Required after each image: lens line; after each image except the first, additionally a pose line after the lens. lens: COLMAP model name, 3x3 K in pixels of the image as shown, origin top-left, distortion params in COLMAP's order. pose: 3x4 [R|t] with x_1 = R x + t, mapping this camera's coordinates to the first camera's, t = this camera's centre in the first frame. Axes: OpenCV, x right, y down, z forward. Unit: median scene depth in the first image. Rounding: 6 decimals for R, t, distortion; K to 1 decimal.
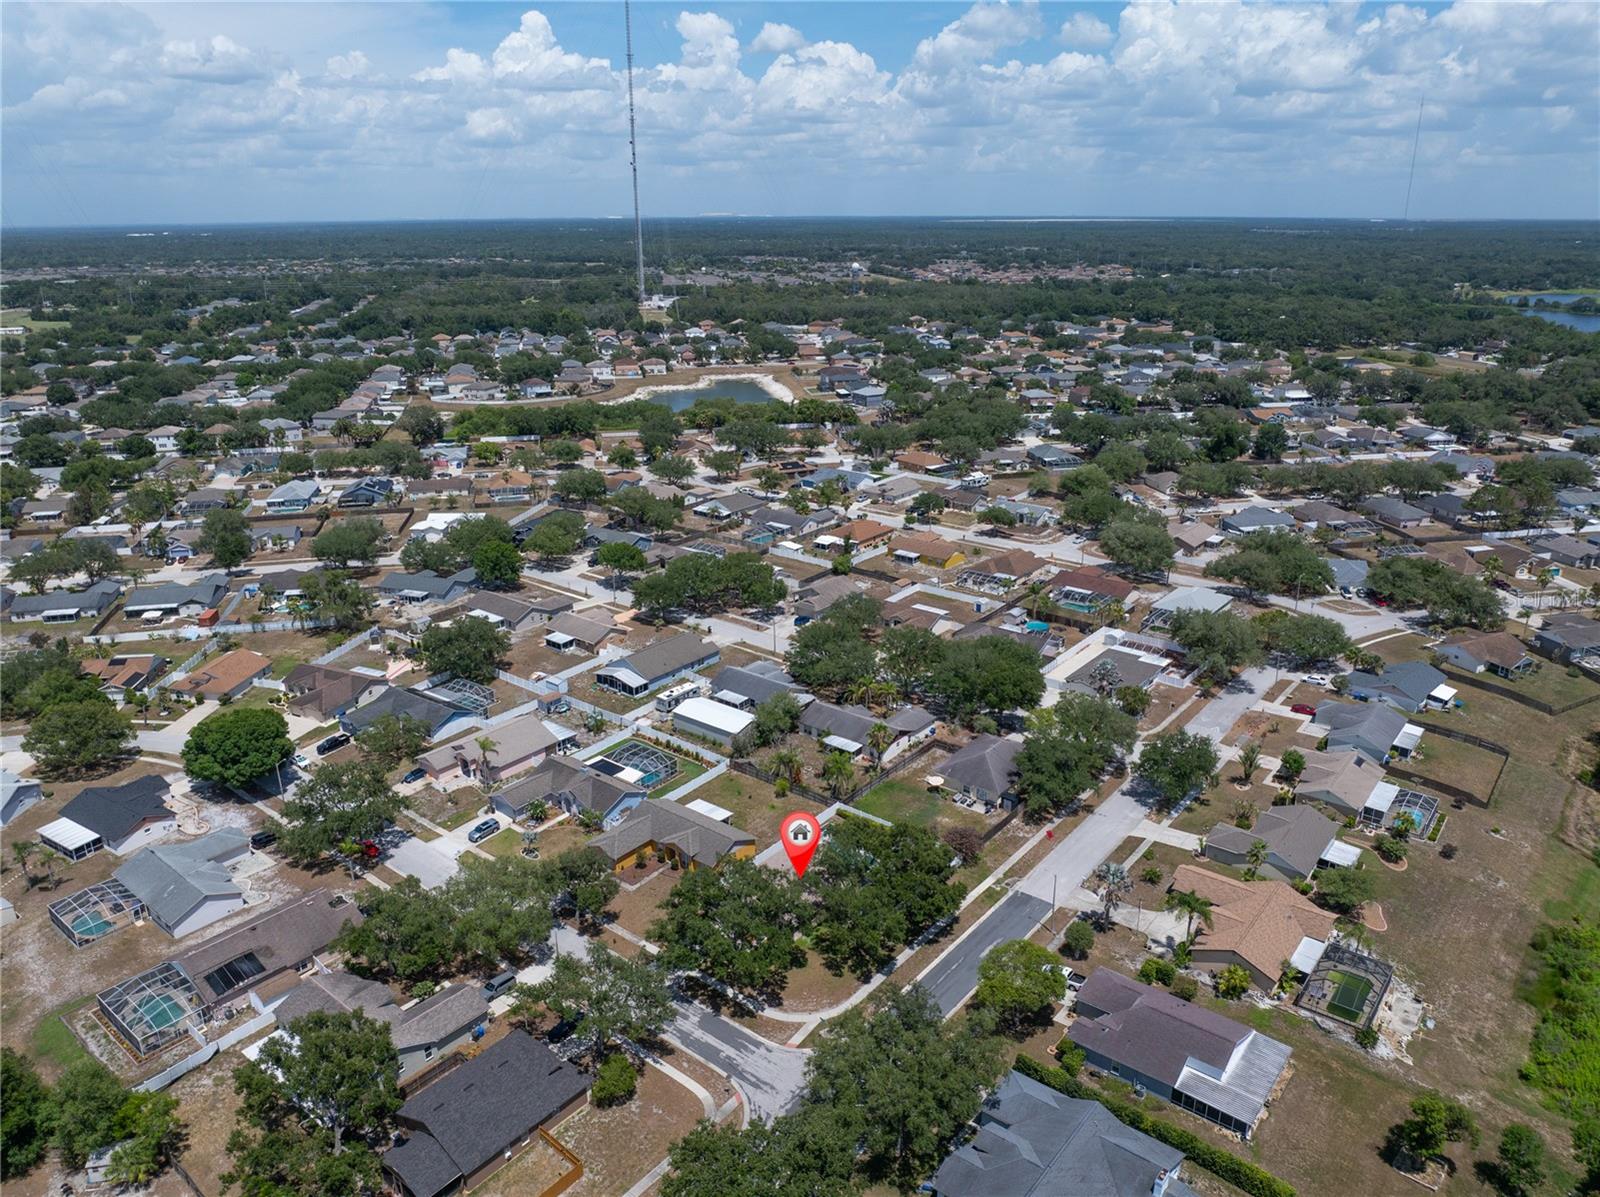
lens RADIAL K [[1122.3, 0, 806.3], [0, 1122.3, 593.2], [0, 0, 1]] dist [-0.030546, -0.003150]
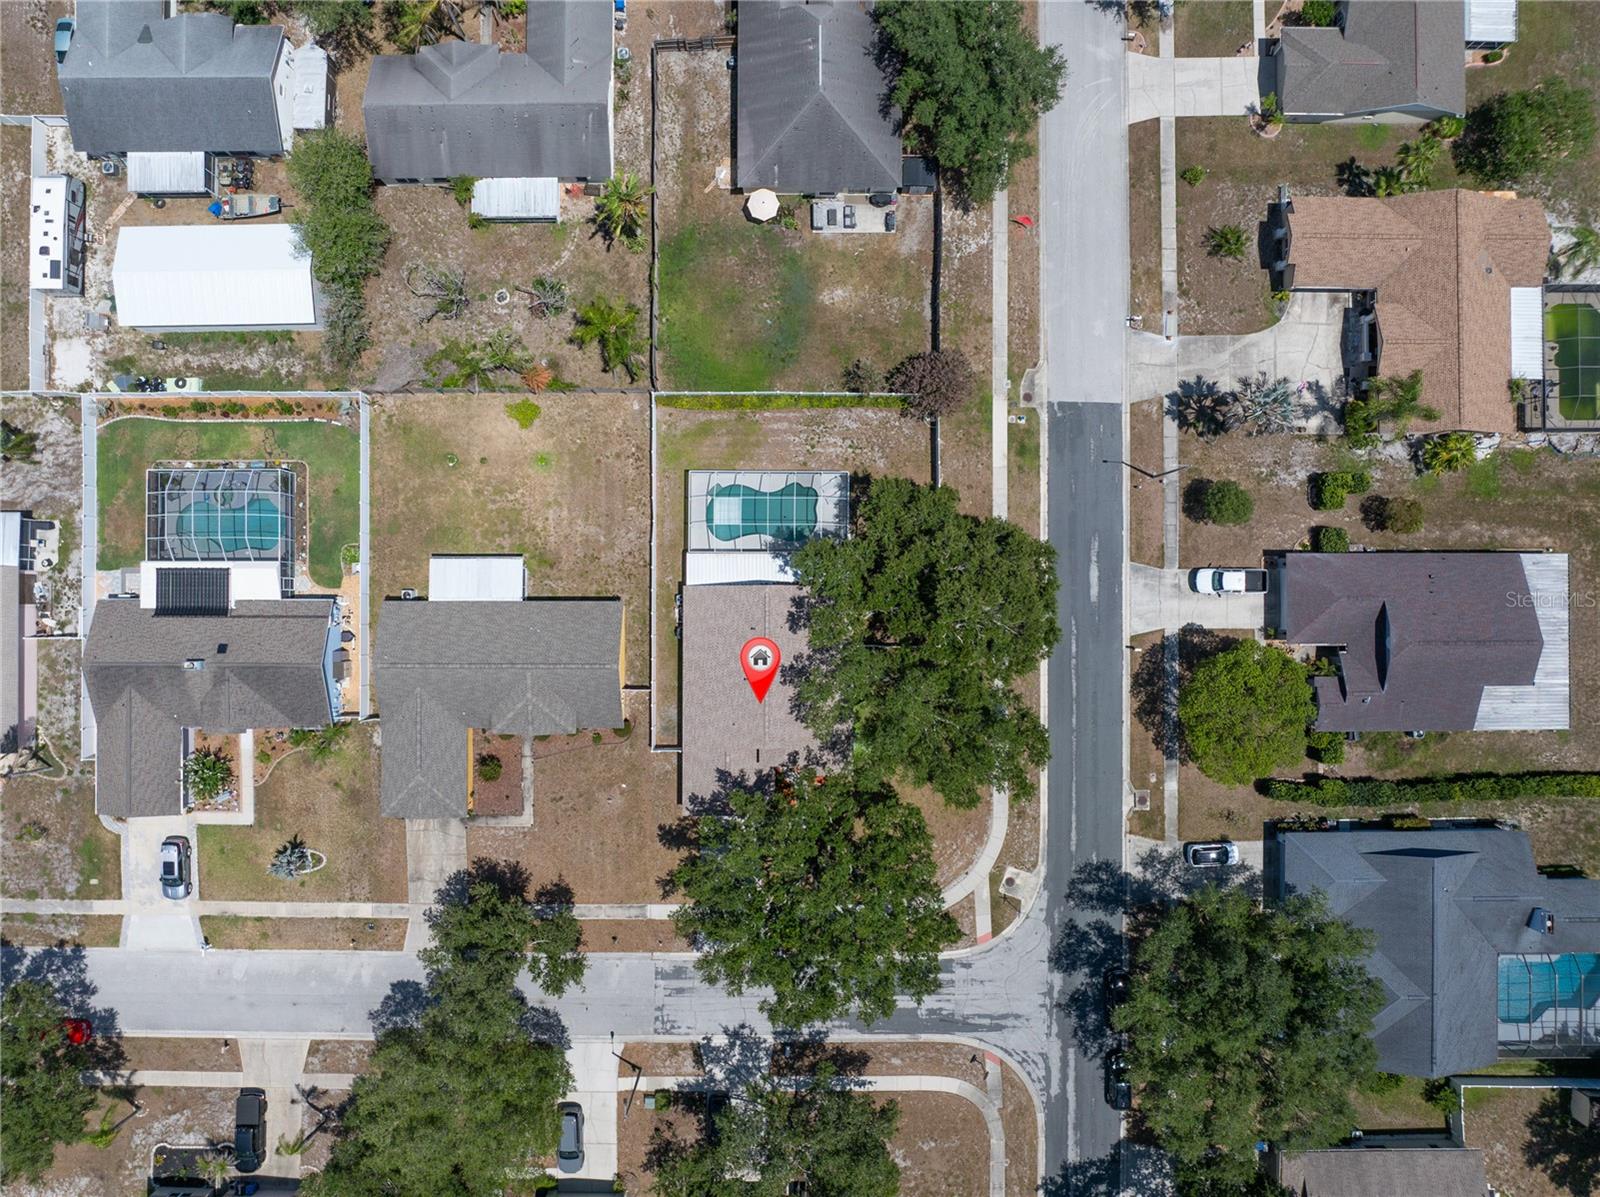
lens RADIAL K [[1122.3, 0, 806.3], [0, 1122.3, 593.2], [0, 0, 1]] dist [-0.030546, -0.003150]
pose [[0.780017, -0.625649, 0.011728, 0.013526], [0.197514, 0.263945, 0.944098, -0.173045], [-0.593770, -0.734096, 0.329456, 0.500889]]
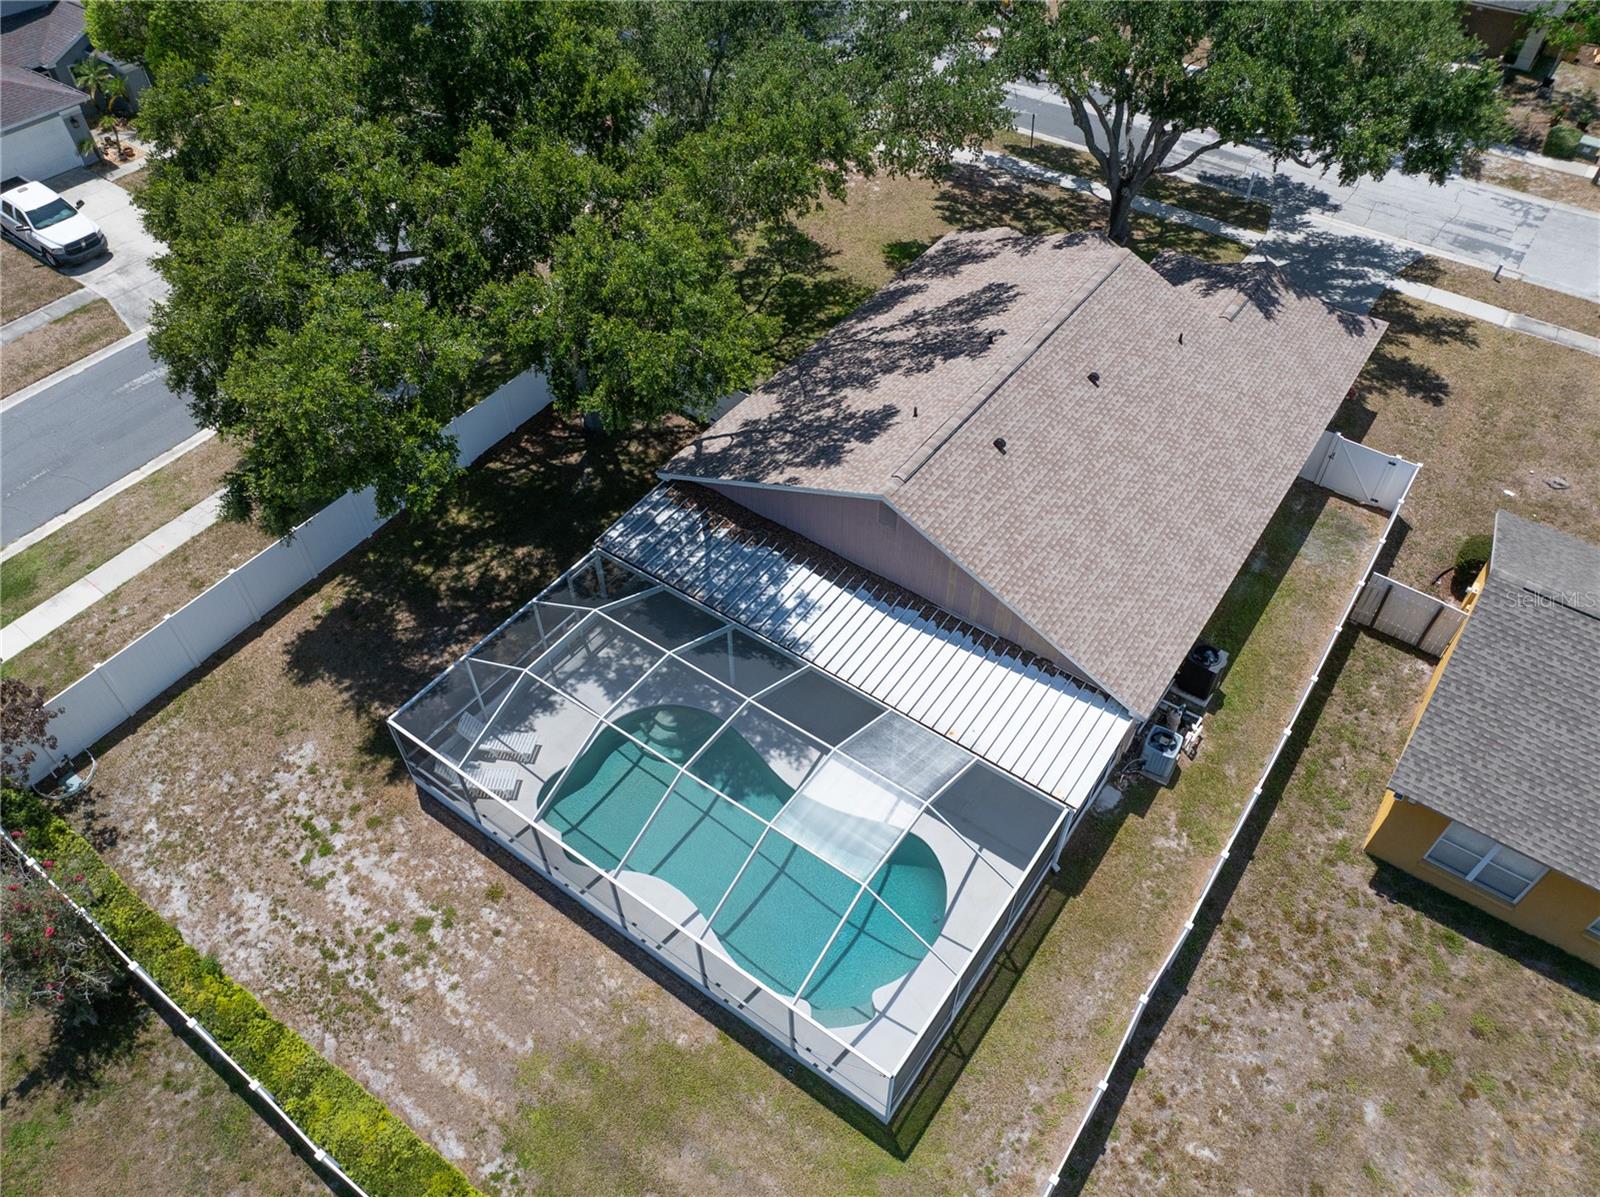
lens RADIAL K [[1106.7, 0, 822.5], [0, 1106.7, 598.7], [0, 0, 1]] dist [-0.024348, -0.000727]
pose [[-0.997866, 0.046573, -0.045761, 0.019301], [-0.022972, 0.405632, 0.913748, 0.058375], [0.061118, 0.912849, -0.403697, 0.663908]]
